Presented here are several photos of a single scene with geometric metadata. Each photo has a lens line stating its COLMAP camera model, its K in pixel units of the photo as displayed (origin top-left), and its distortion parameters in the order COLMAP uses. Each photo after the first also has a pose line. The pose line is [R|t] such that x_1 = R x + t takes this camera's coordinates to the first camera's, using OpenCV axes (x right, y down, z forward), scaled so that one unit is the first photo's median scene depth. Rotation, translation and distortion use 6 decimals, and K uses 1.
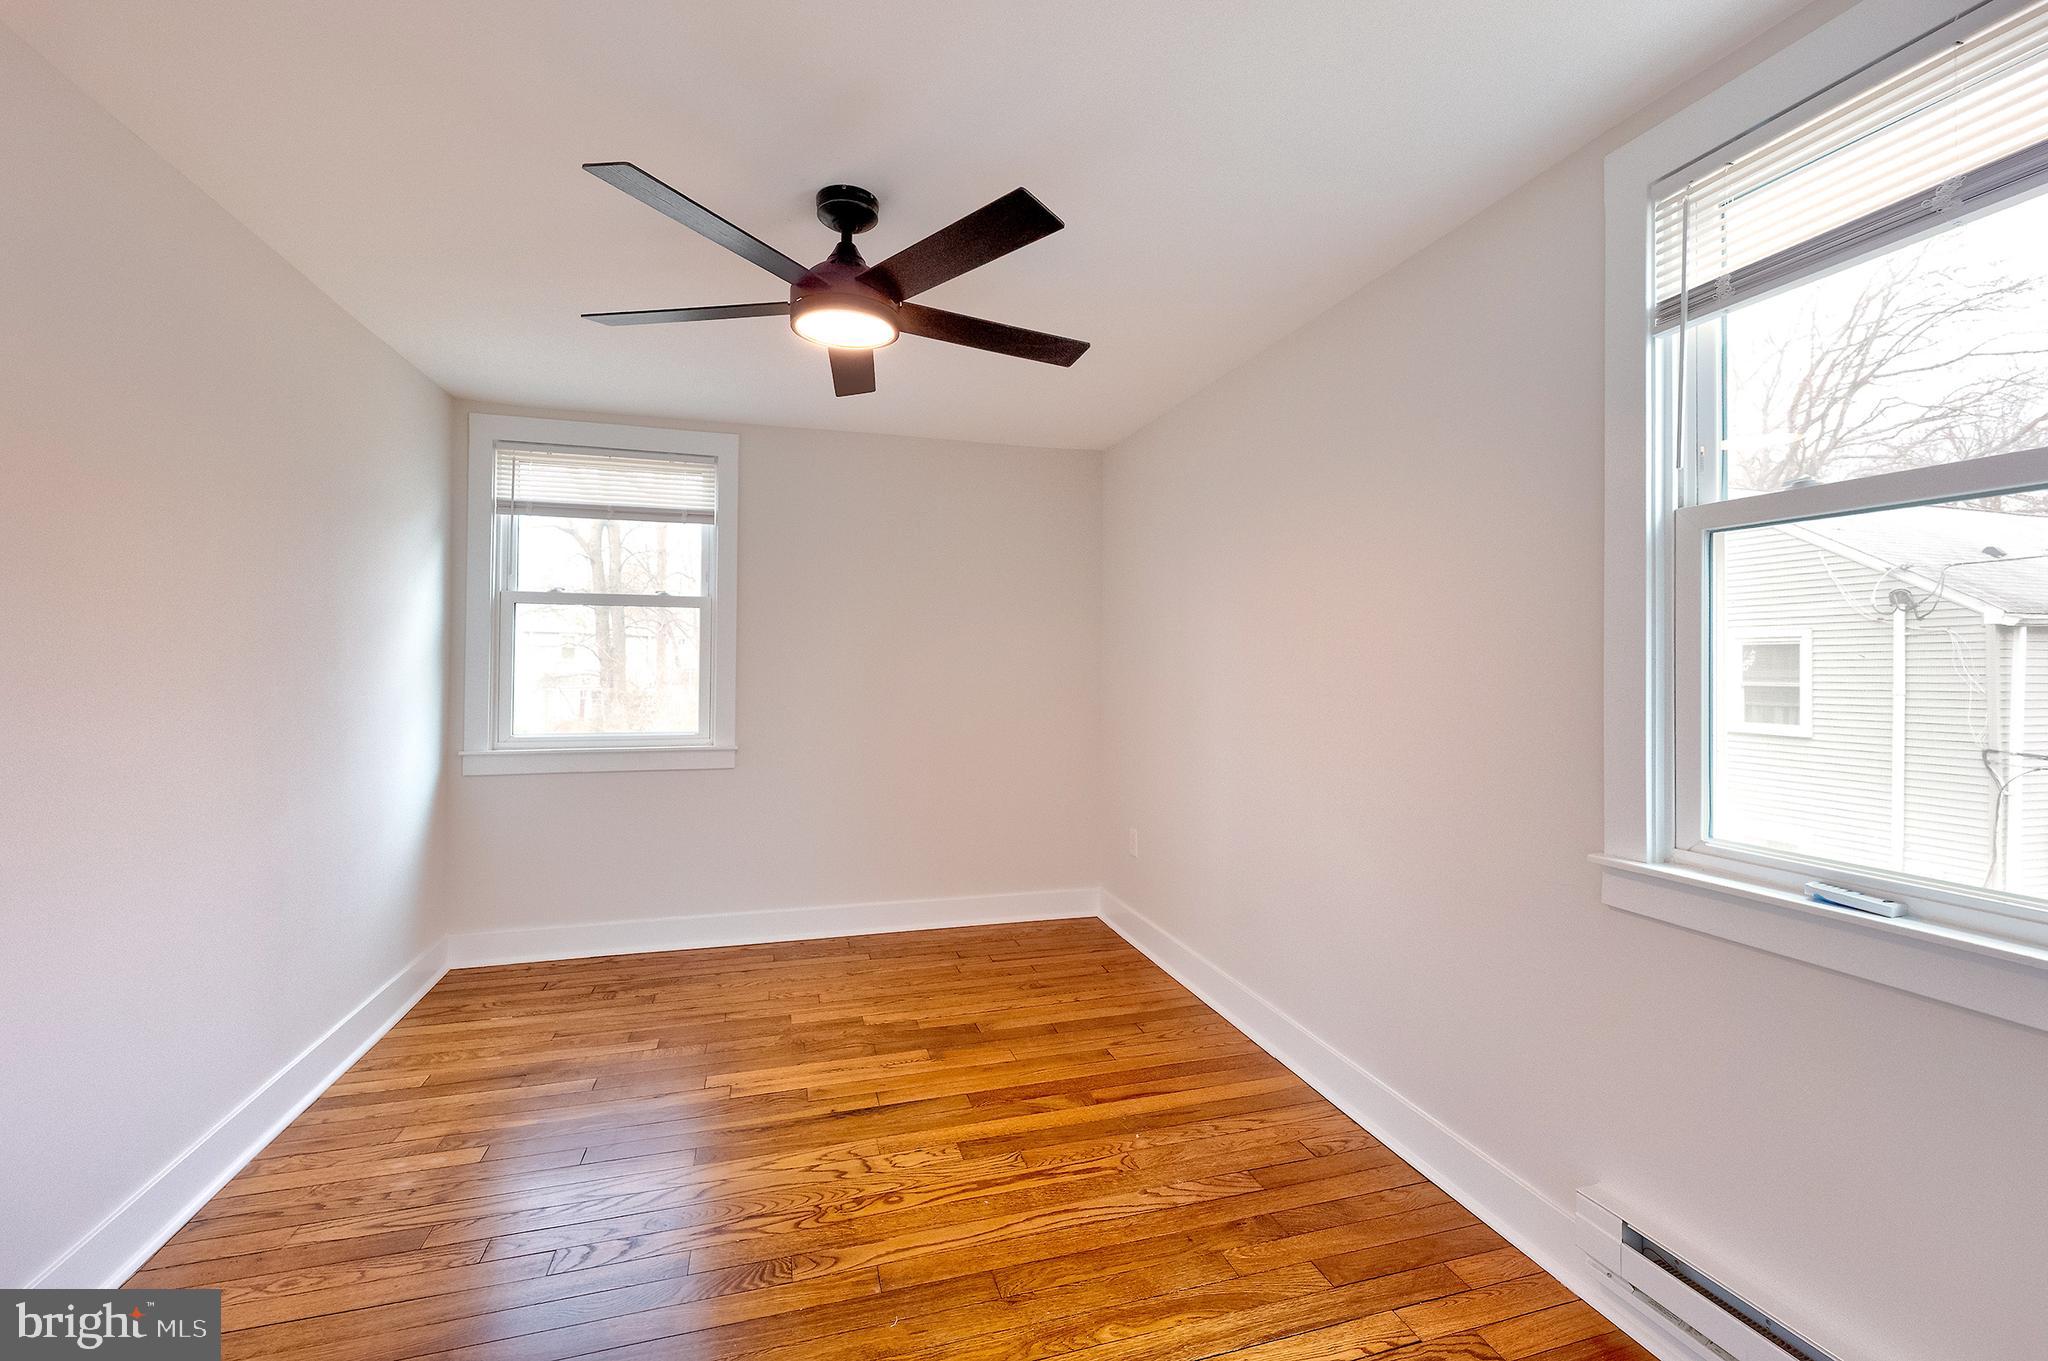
lens RADIAL K [[954.8, 0, 1118.9], [0, 954.8, 675.2], [0, 0, 1]] dist [0.002590, 0.000183]
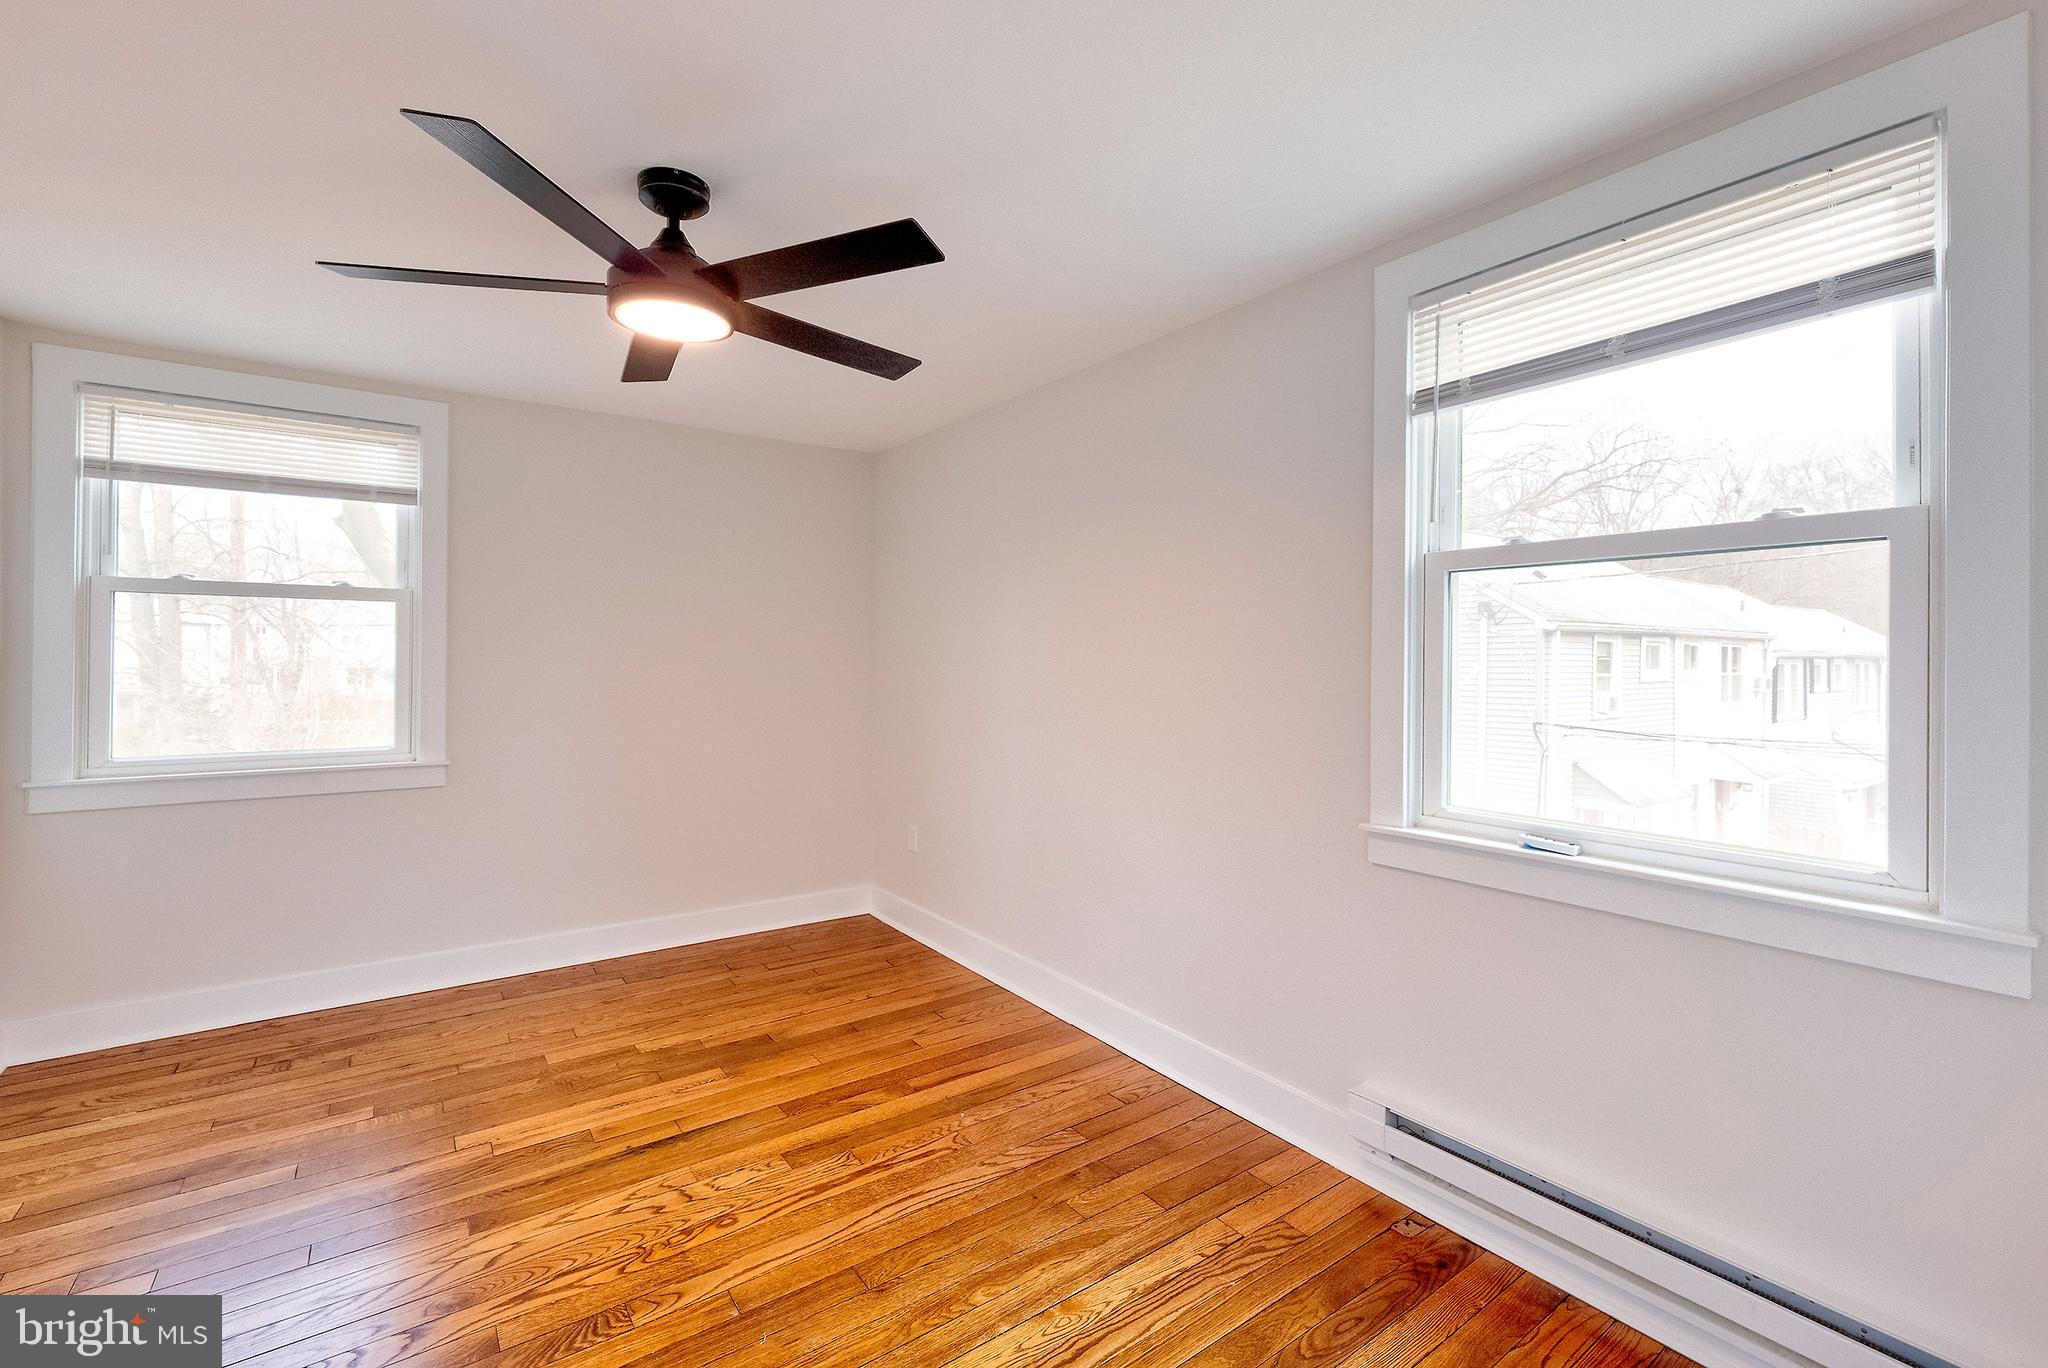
lens RADIAL K [[910.2, 0, 1163.3], [0, 910.2, 682.4], [0, 0, 1]] dist [0.001813, 0.000535]
pose [[0.934508, -0.010034, 0.355801, -0.140876], [0.003707, 0.999823, 0.018461, -0.017365], [-0.355923, -0.015933, 0.934380, -0.018107]]
